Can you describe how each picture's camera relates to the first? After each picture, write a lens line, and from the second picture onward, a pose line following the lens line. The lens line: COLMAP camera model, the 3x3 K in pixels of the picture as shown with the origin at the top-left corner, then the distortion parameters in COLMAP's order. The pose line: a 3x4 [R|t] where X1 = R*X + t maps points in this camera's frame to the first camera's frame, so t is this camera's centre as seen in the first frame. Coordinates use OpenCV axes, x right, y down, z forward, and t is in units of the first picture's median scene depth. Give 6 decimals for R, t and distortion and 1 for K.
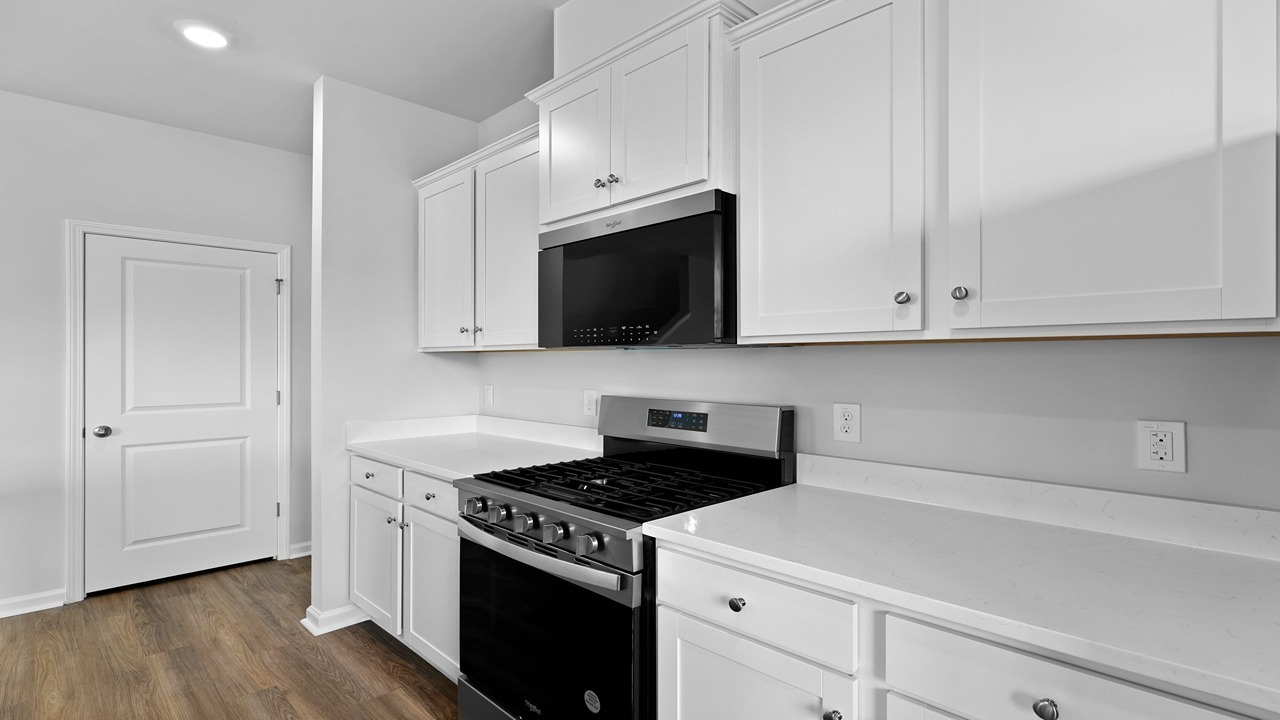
lens RADIAL K [[619.2, 0, 640.0], [0, 619.2, 360.0], [0, 0, 1]] dist [0.002624, -0.000414]
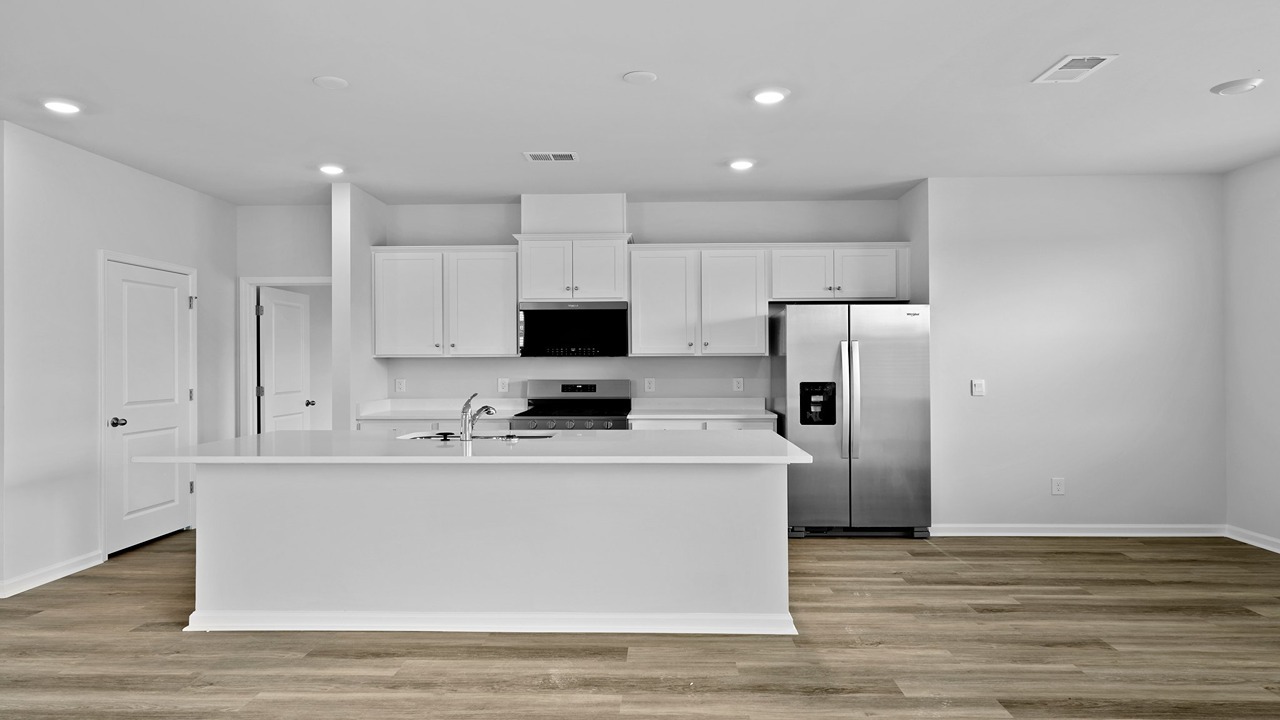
lens RADIAL K [[802.7, 0, 640.0], [0, 802.7, 360.0], [0, 0, 1]] dist [0.003169, 0.000088]
pose [[0.717303, -0.000685, 0.696761, -1.751863], [0.002567, 0.999995, -0.001659, -0.002715], [-0.696757, 0.002978, 0.717301, -1.223280]]
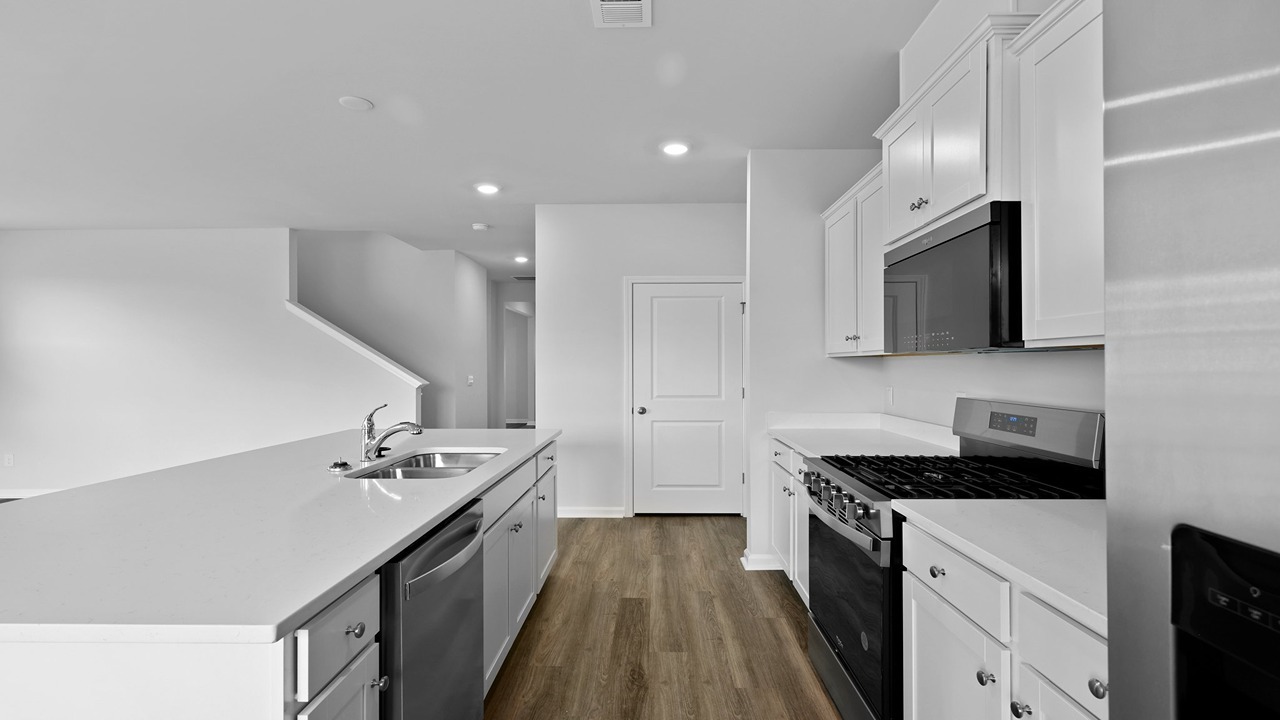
lens RADIAL K [[619.2, 0, 640.0], [0, 619.2, 360.0], [0, 0, 1]] dist [0.002624, -0.000414]
pose [[0.700563, -0.007831, -0.713548, 0.333973], [0.004216, 0.999968, -0.006835, -0.000898], [0.713578, 0.001780, 0.700573, -0.123326]]
